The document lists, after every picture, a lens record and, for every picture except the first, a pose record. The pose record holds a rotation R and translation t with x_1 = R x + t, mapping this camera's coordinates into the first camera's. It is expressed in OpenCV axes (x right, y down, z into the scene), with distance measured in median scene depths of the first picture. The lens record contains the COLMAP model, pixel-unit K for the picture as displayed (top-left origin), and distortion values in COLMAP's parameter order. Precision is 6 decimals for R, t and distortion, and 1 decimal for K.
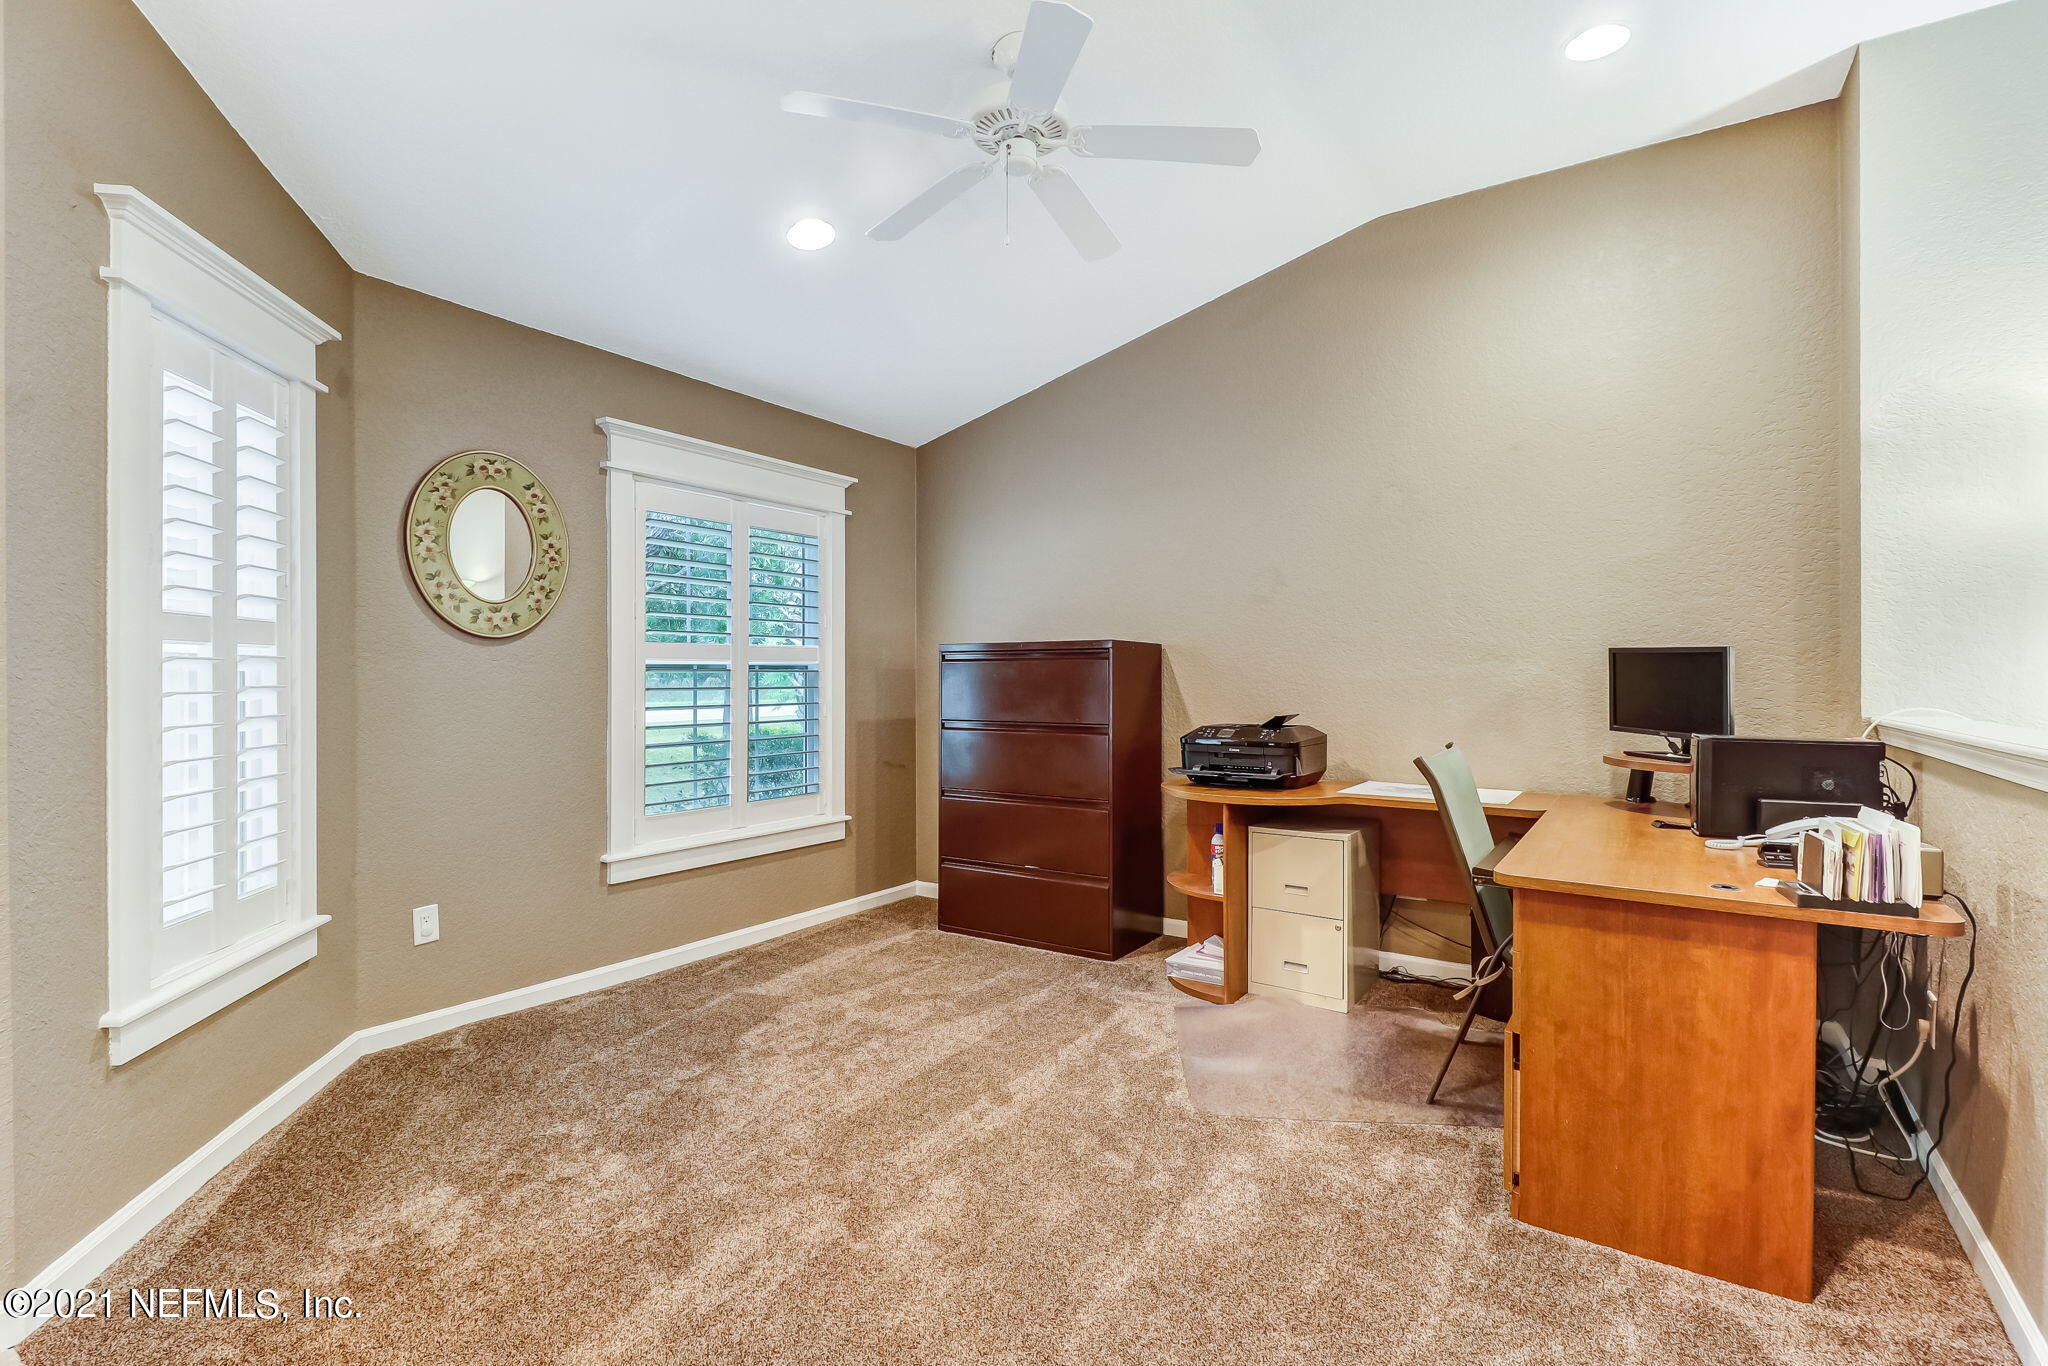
lens RADIAL K [[947.1, 0, 1016.0], [0, 947.1, 672.9], [0, 0, 1]] dist [0.026181, -0.019664]
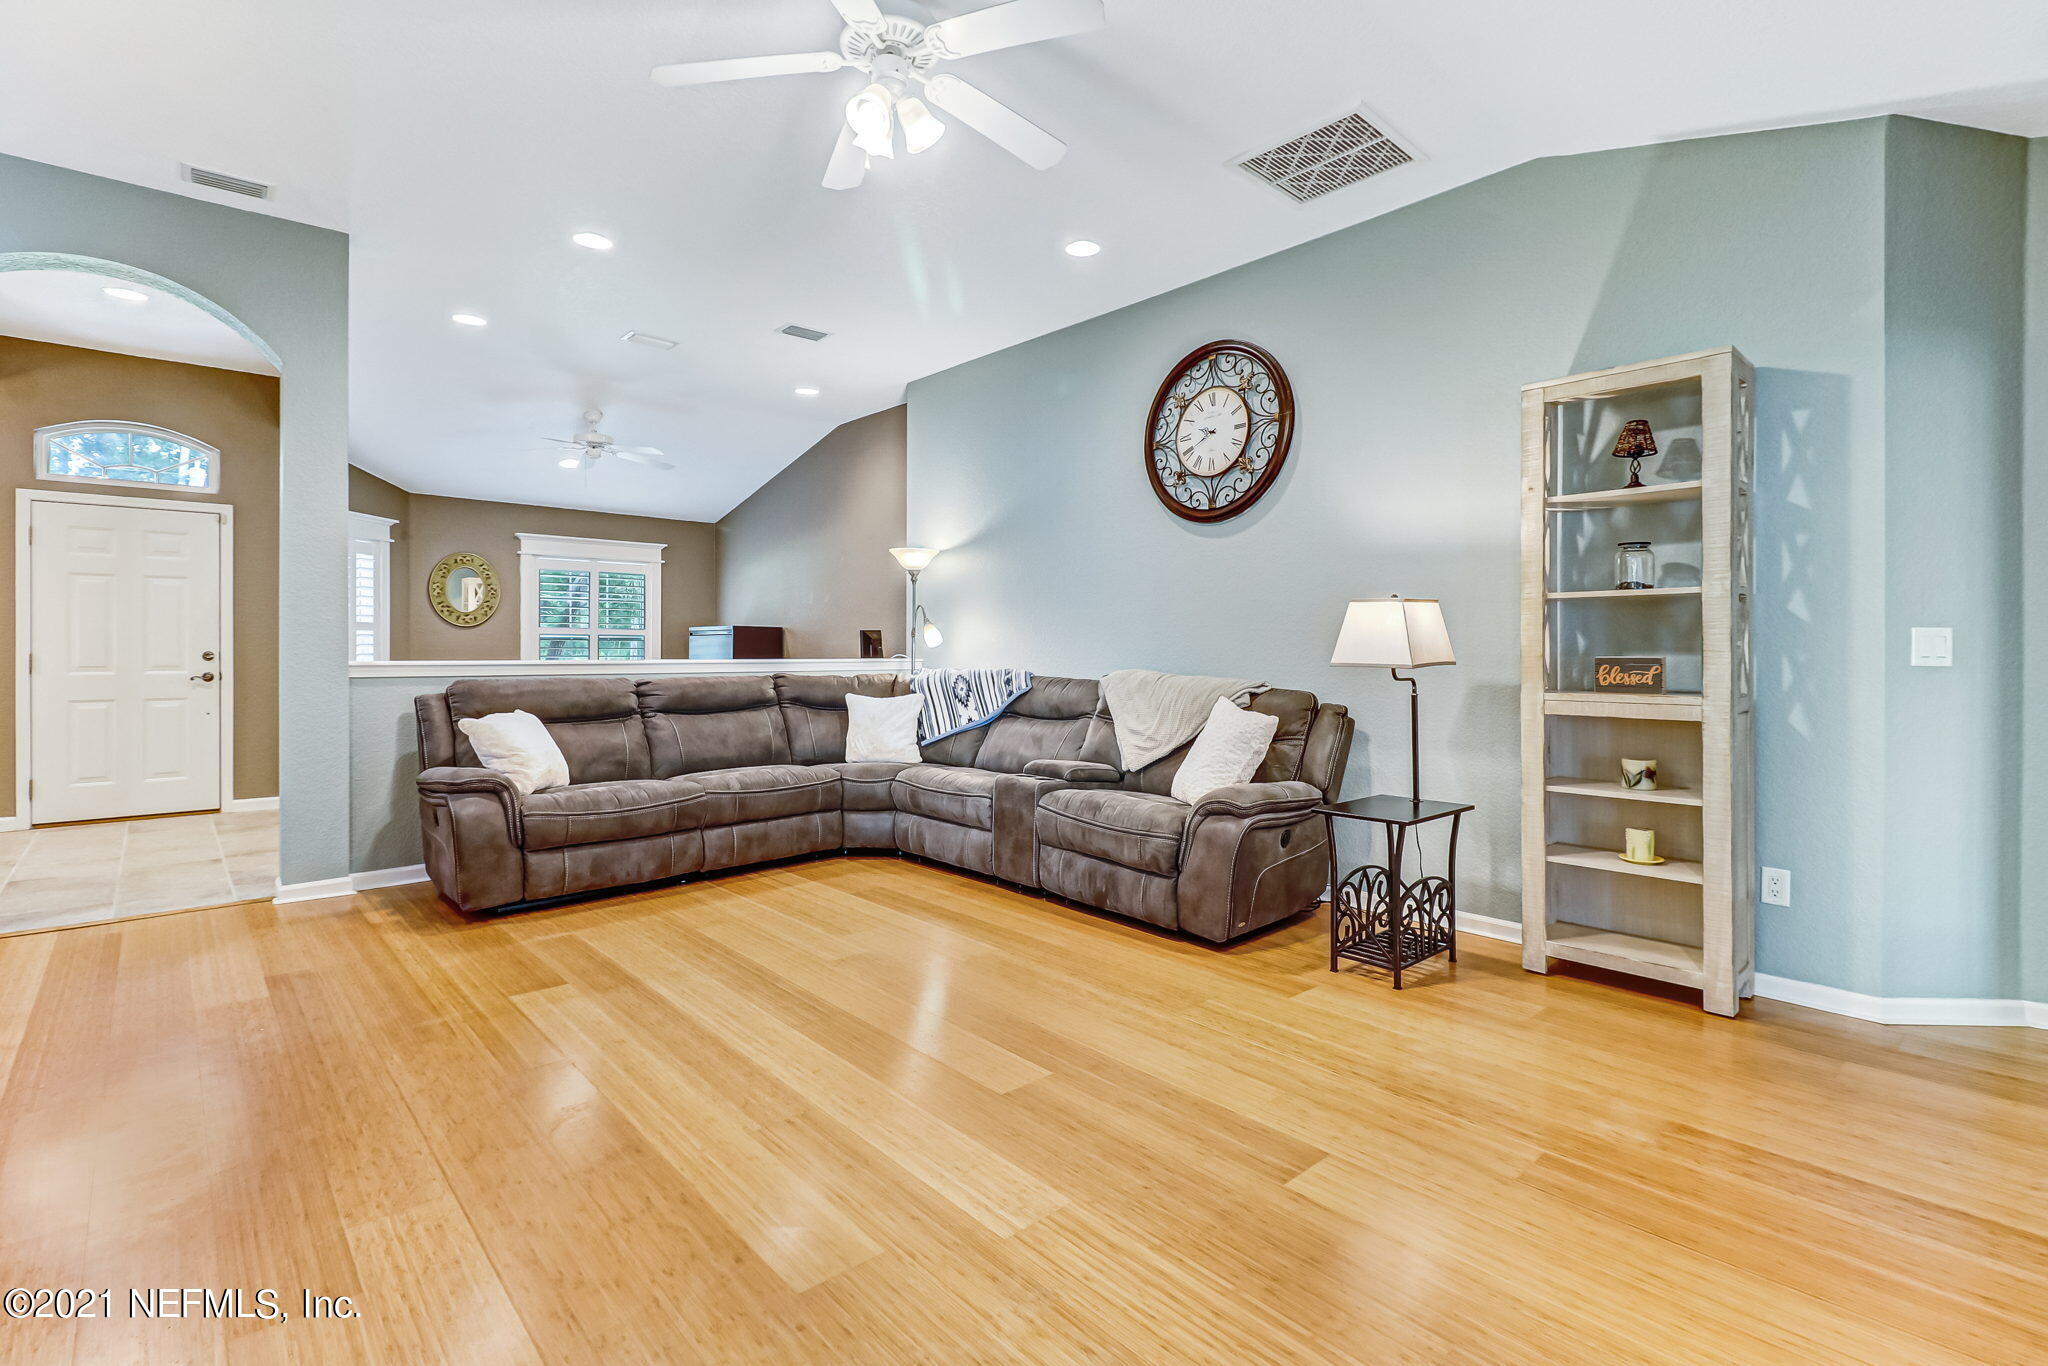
lens RADIAL K [[950.7, 0, 1023.6], [0, 950.7, 660.1], [0, 0, 1]] dist [0.029893, -0.012879]
pose [[0.973272, 0.008256, -0.229506, 1.570787], [-0.003977, 0.999810, 0.019099, -0.002348], [0.229620, -0.017676, 0.973120, -1.212907]]
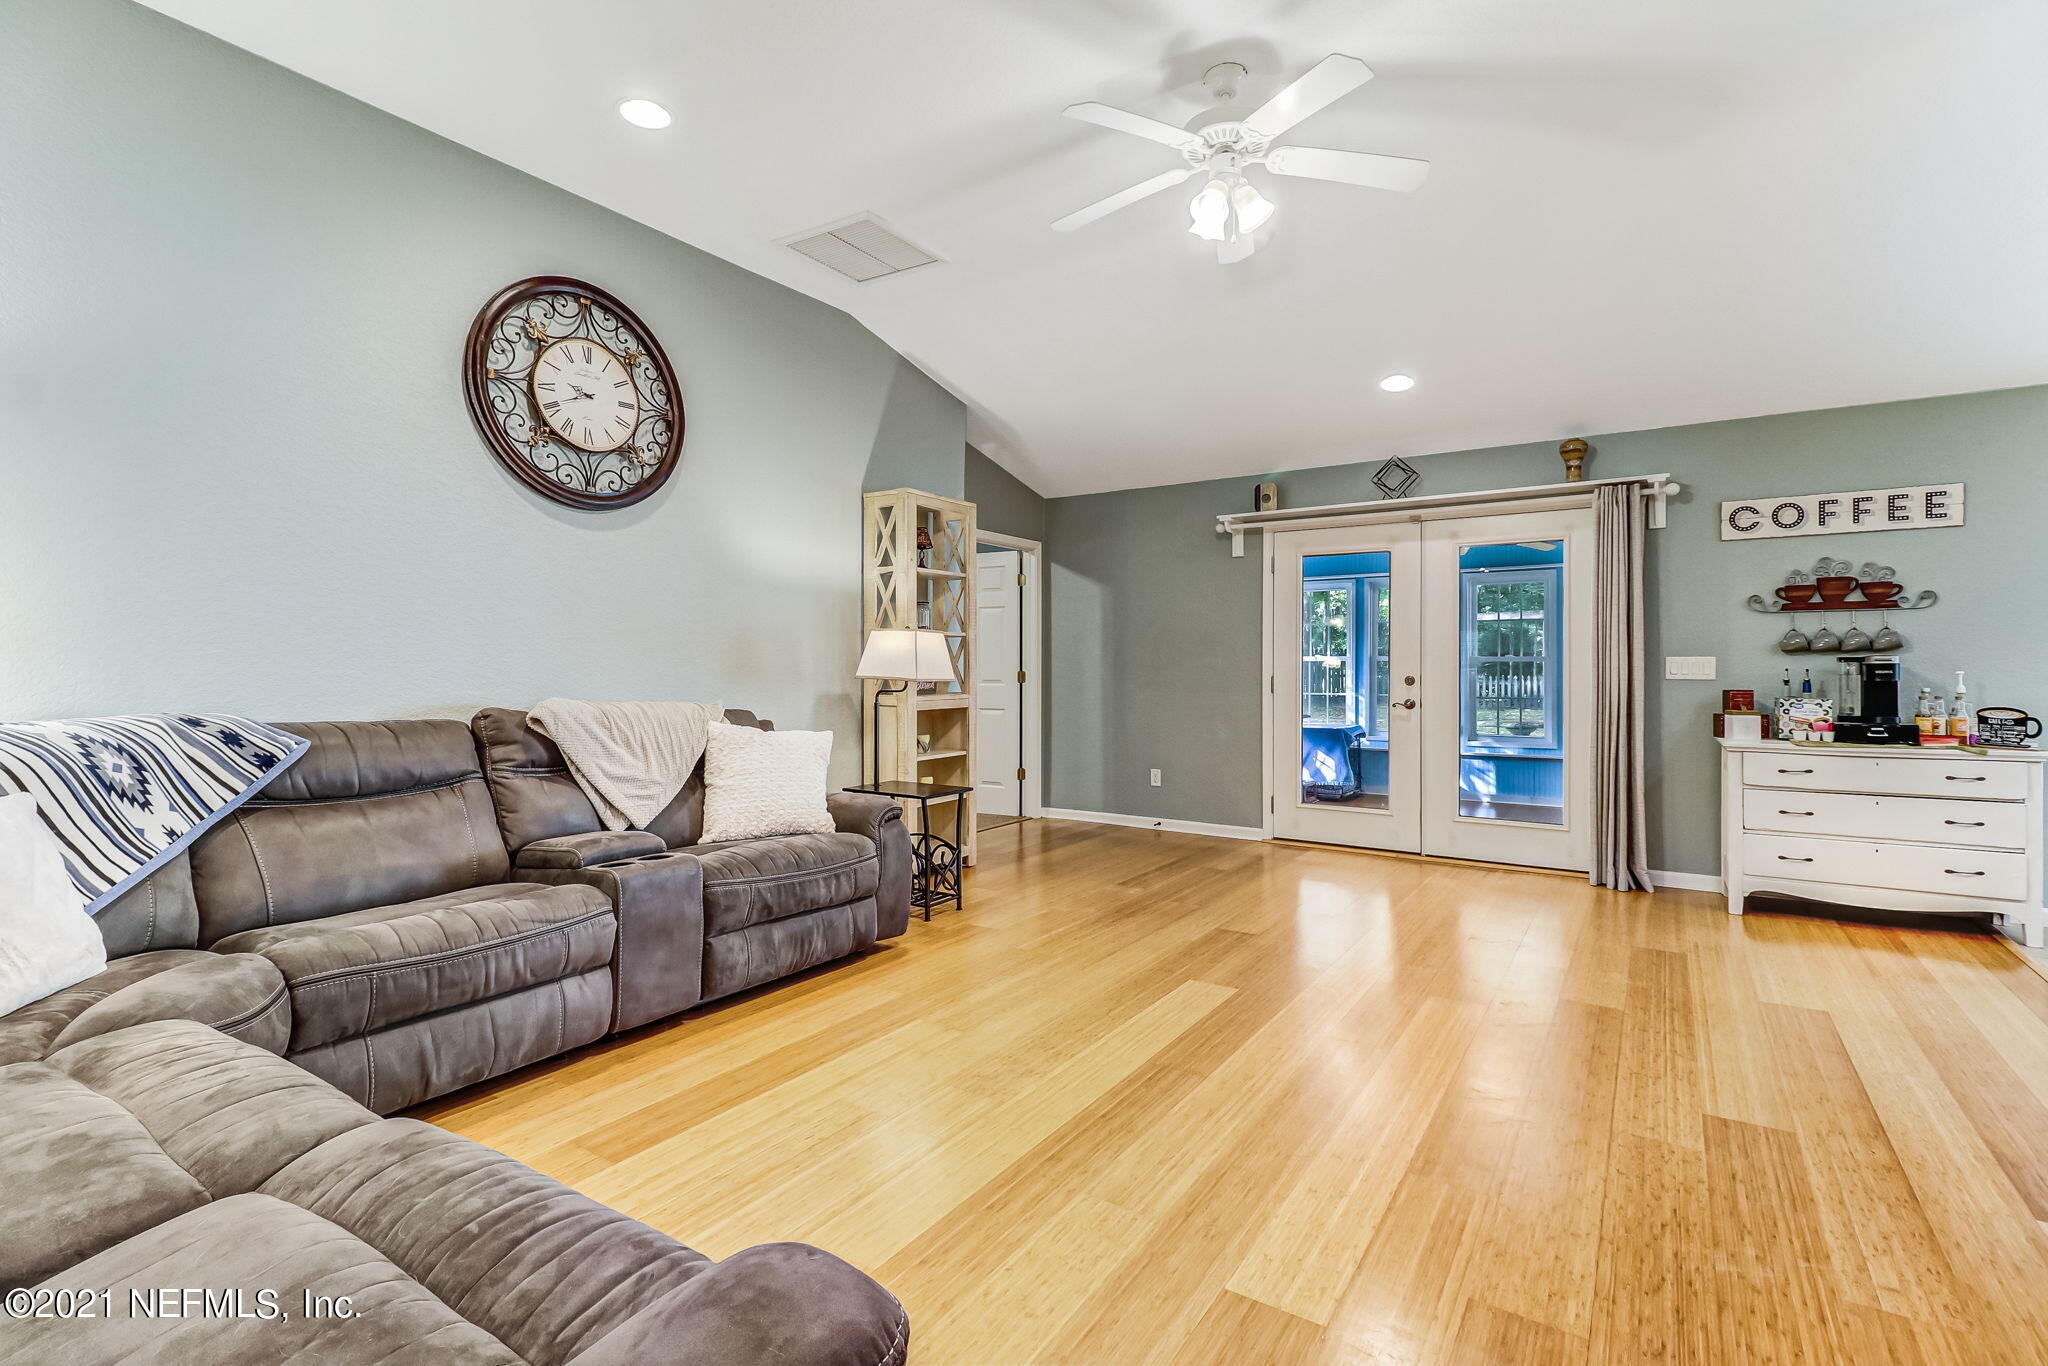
lens RADIAL K [[947.1, 0, 1016.0], [0, 947.1, 672.9], [0, 0, 1]] dist [0.026181, -0.019664]
pose [[-0.011029, -0.003364, 0.999934, 0.255696], [-0.003761, 0.999987, 0.003323, 0.007586], [-0.999932, -0.003724, -0.011041, -0.157764]]
